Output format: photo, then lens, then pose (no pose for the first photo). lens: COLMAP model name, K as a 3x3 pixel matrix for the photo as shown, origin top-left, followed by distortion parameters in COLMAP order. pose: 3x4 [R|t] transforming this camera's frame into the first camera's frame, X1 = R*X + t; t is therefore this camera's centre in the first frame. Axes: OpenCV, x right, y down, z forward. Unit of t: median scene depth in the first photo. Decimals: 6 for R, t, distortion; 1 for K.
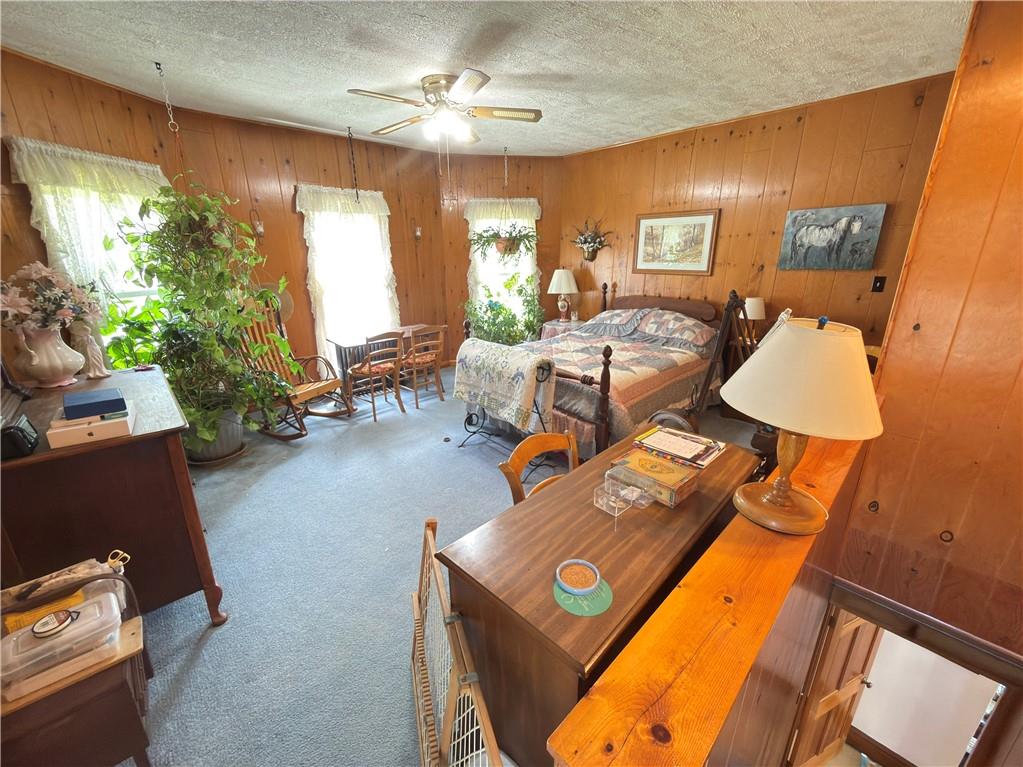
lens RADIAL K [[409.3, 0, 511.7], [0, 409.3, 381.4], [0, 0, 1]] dist [-0.002467, 0.000184]
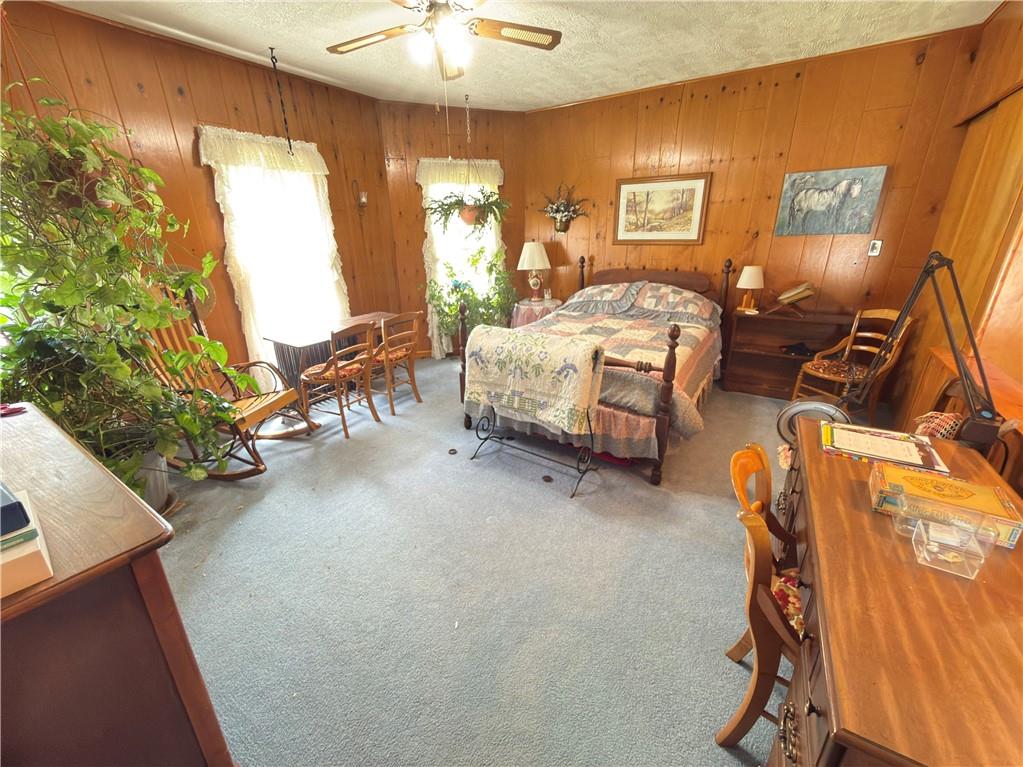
lens RADIAL K [[409.3, 0, 510.8], [0, 409.3, 381.8], [0, 0, 1]] dist [-0.002467, 0.000184]
pose [[0.972535, -0.088969, 0.215081, -0.197961], [0.079069, 0.995393, 0.054222, -0.029686], [-0.218914, -0.035726, 0.975090, 0.172355]]
